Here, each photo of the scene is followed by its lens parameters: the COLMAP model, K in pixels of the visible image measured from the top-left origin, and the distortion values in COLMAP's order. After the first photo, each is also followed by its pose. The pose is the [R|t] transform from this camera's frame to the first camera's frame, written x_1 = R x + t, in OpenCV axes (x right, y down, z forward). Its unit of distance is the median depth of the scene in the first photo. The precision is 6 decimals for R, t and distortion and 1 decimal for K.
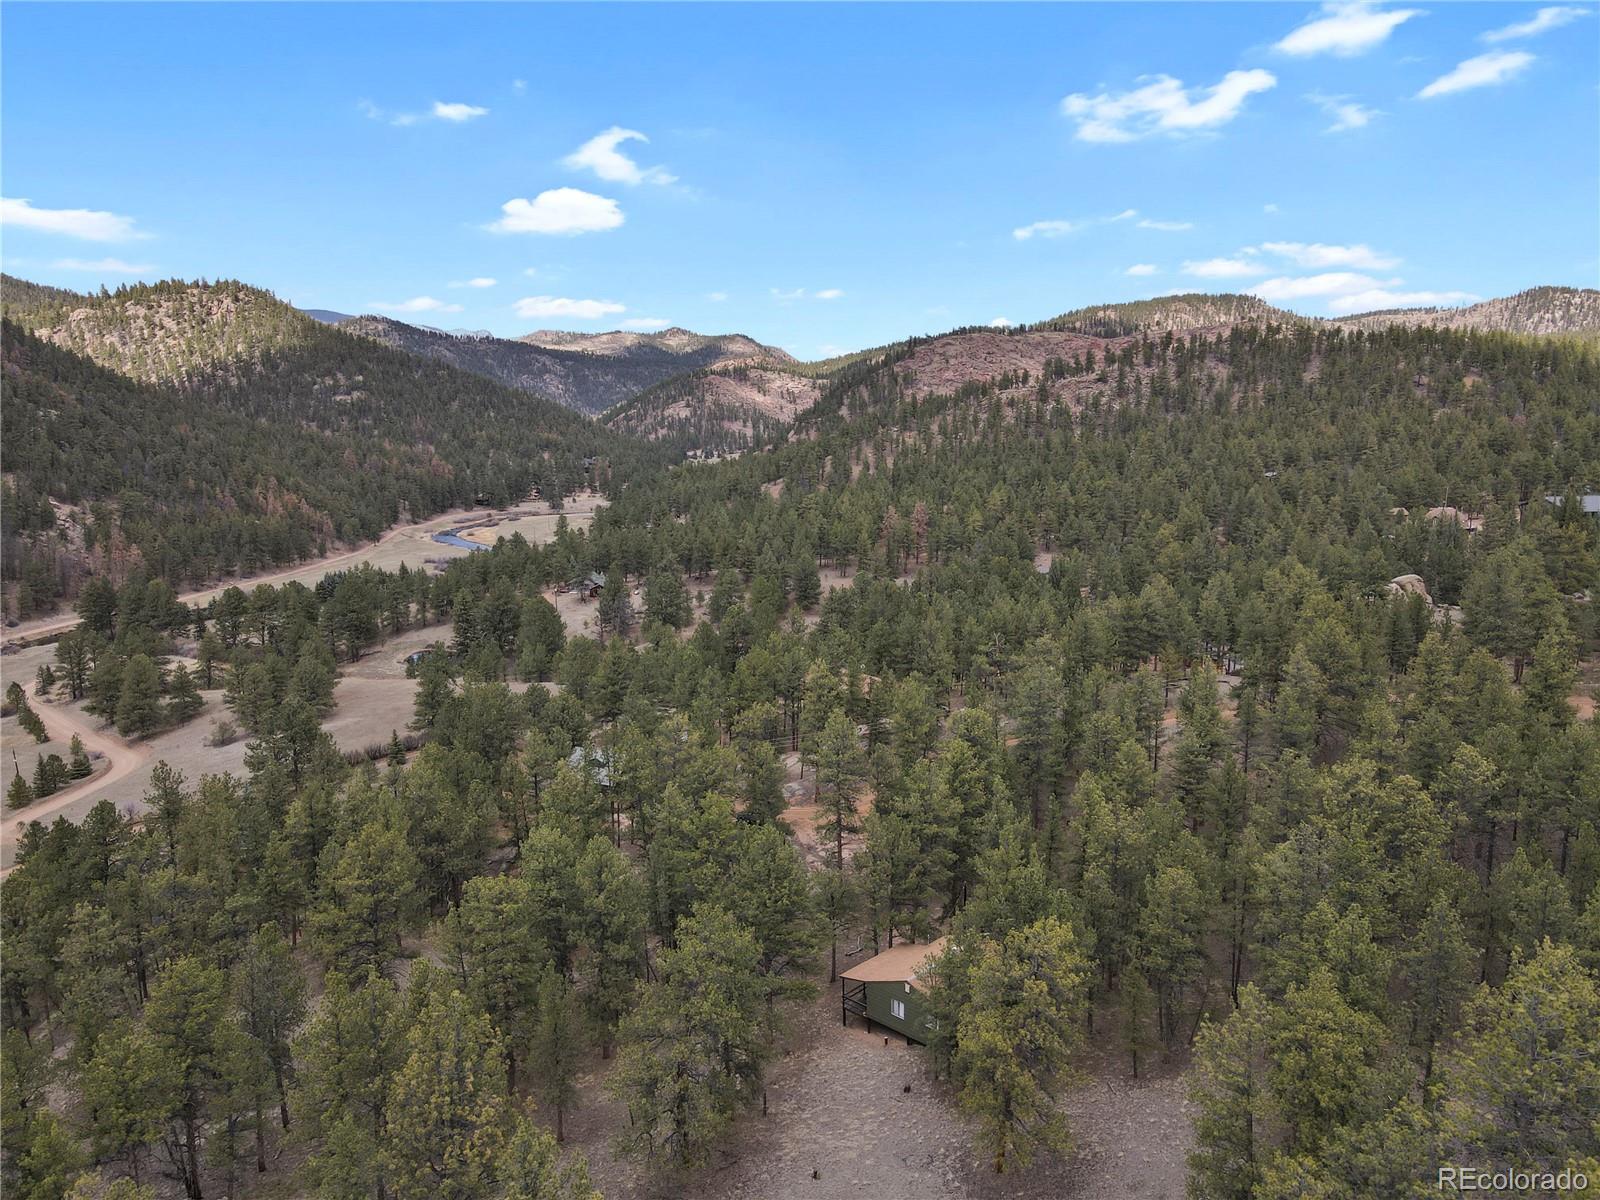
lens RADIAL K [[1159.0, 0, 803.9], [0, 1159.0, 602.4], [0, 0, 1]] dist [-0.042568, 0.084222]
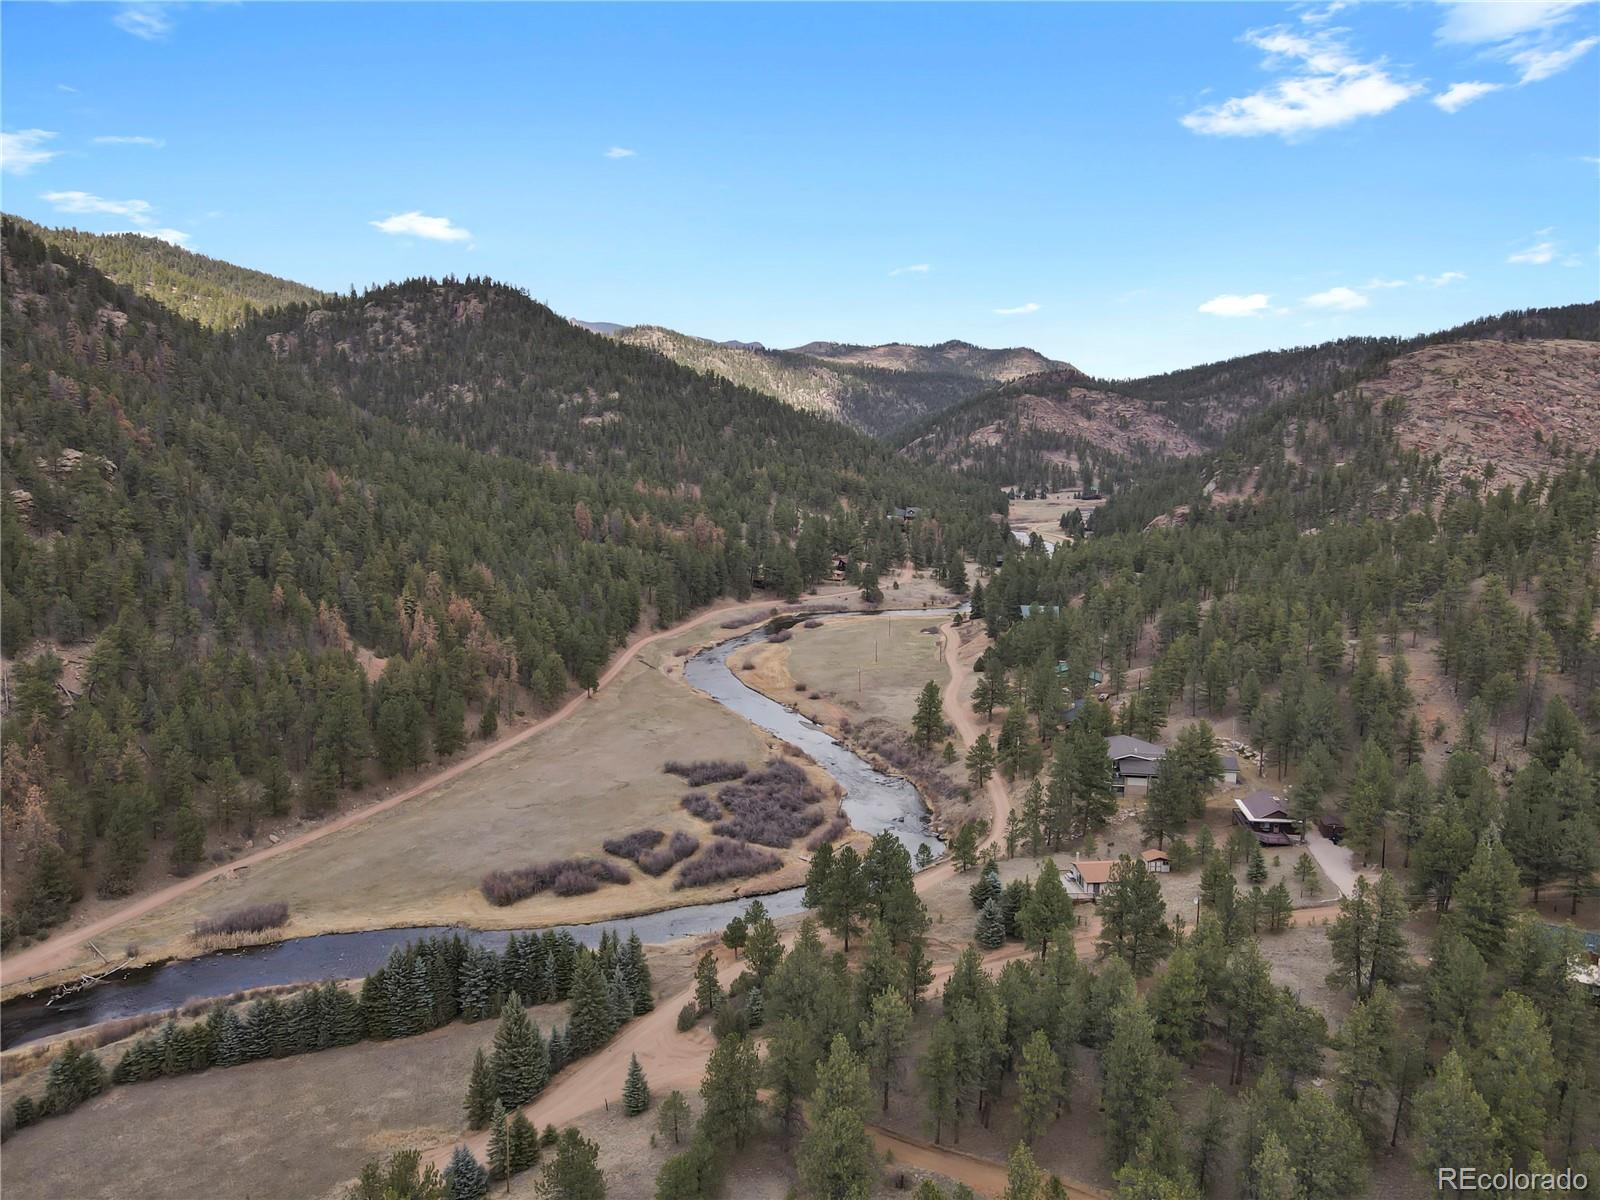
lens RADIAL K [[1133.0, 0, 800.0], [0, 1133.0, 600.0], [0, 0, 1]] dist [-0.027483, 0.080588]
pose [[0.974889, 0.051966, -0.216542, -0.122740], [-0.053996, 0.998535, -0.003462, -0.083057], [0.216045, 0.015068, 0.976267, 0.387033]]
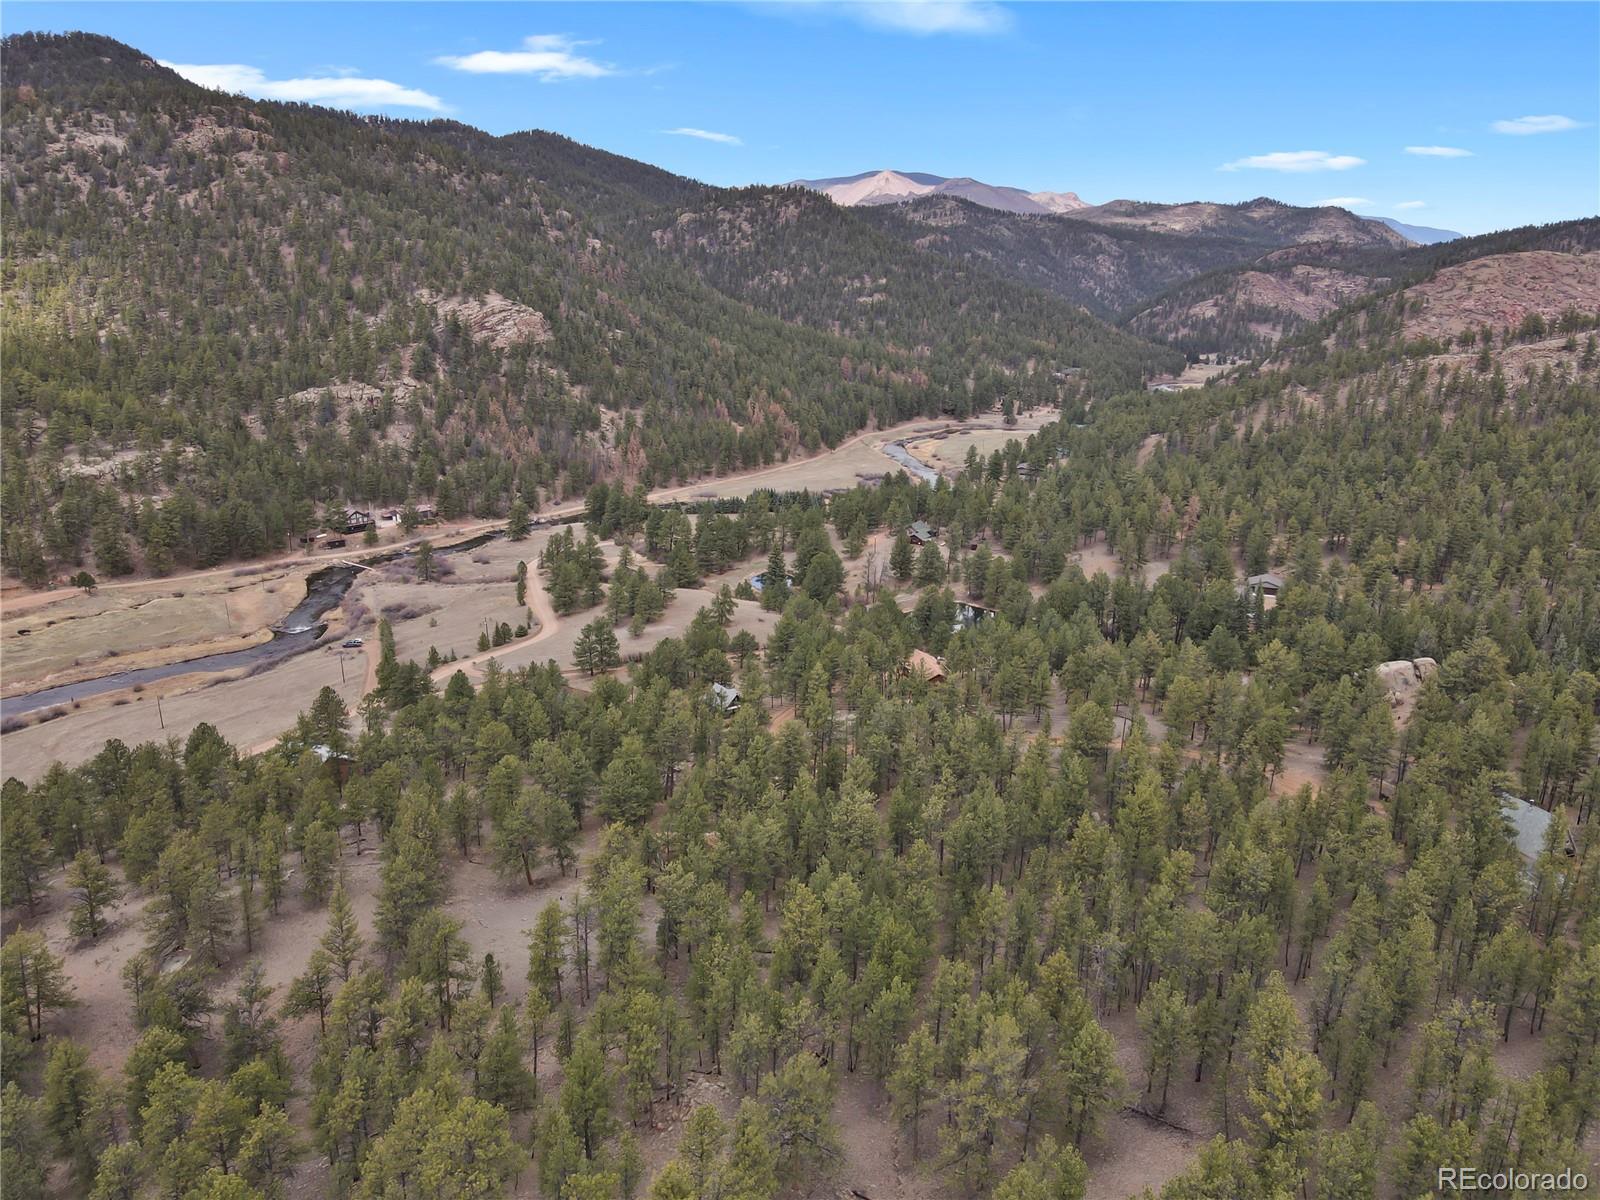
lens RADIAL K [[1153.8, 0, 805.3], [0, 1153.8, 595.2], [0, 0, 1]] dist [0.010799, 0.005732]
pose [[0.882766, 0.155831, -0.443217, 0.138277], [-0.105975, 0.985123, 0.135288, -0.051465], [0.457705, -0.072458, 0.886146, -0.085627]]
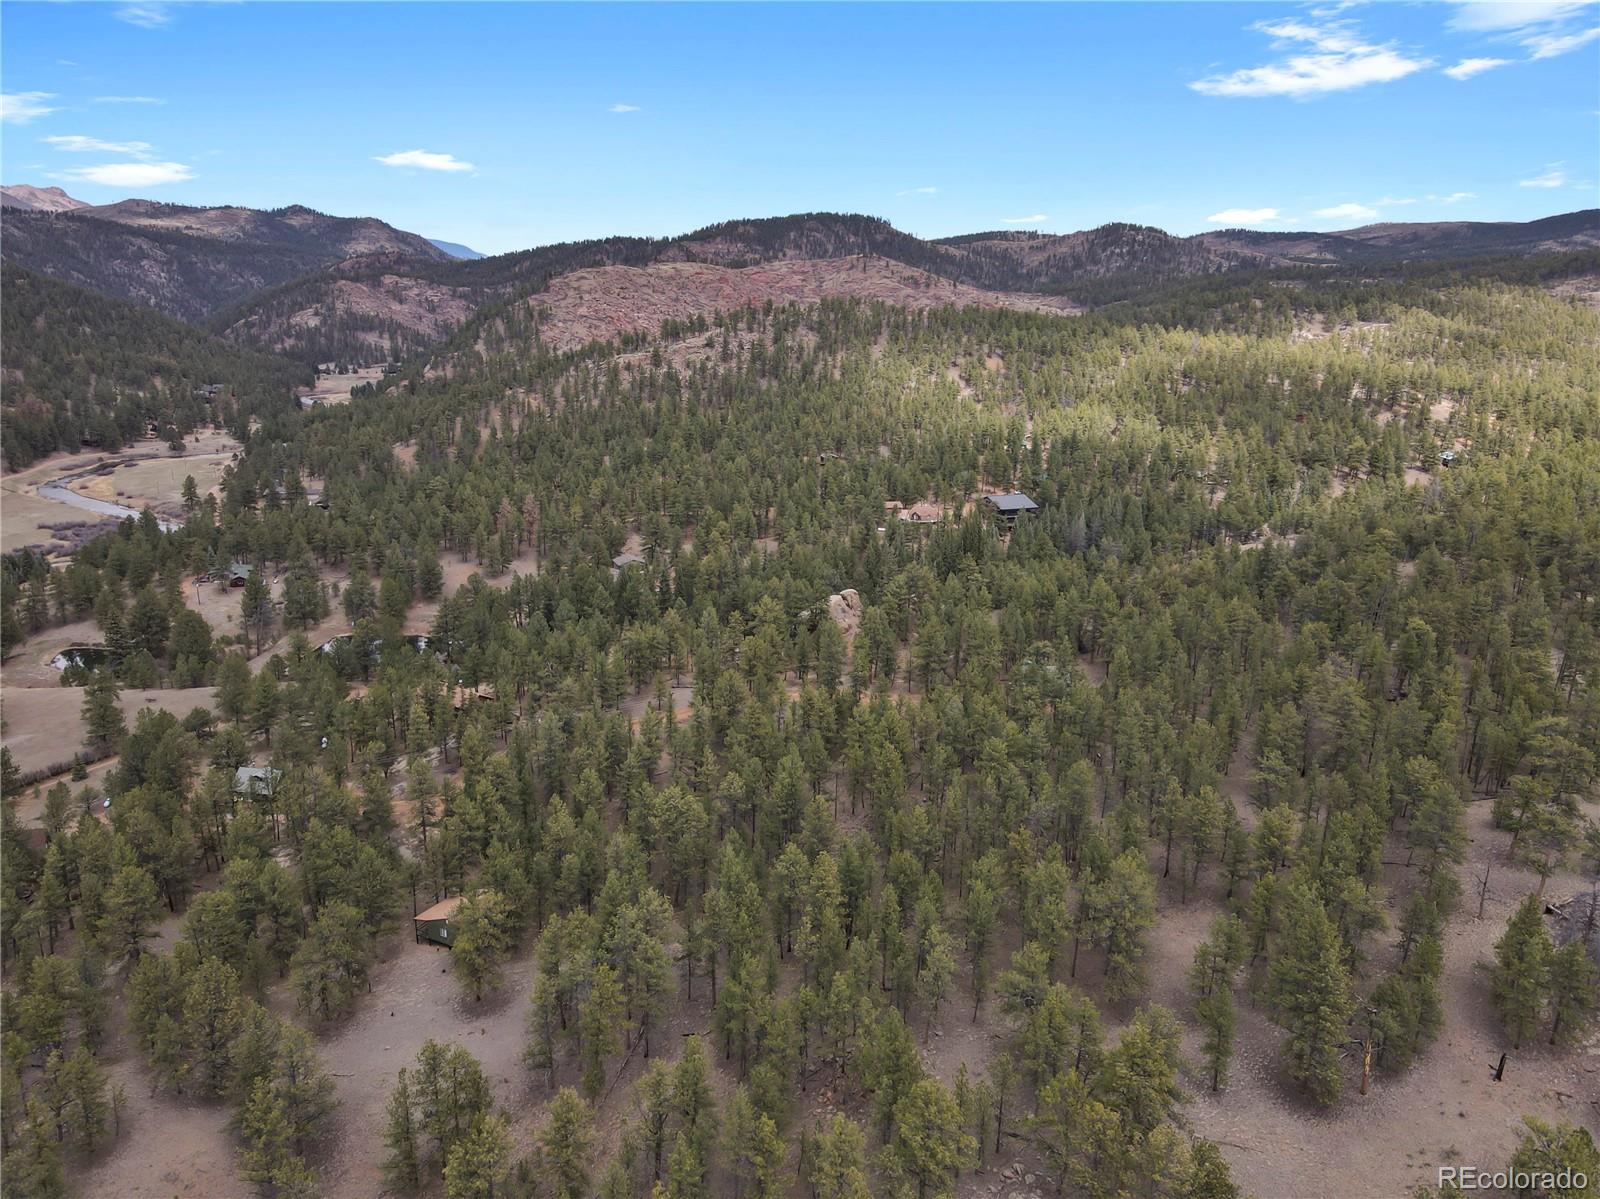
lens RADIAL K [[1157.4, 0, 806.0], [0, 1157.4, 600.4], [0, 0, 1]] dist [0.010034, 0.001500]
pose [[0.958539, -0.042015, 0.281848, 0.015761], [0.015298, 0.995232, 0.096330, -0.043728], [-0.284552, -0.088024, 0.954611, -0.113032]]
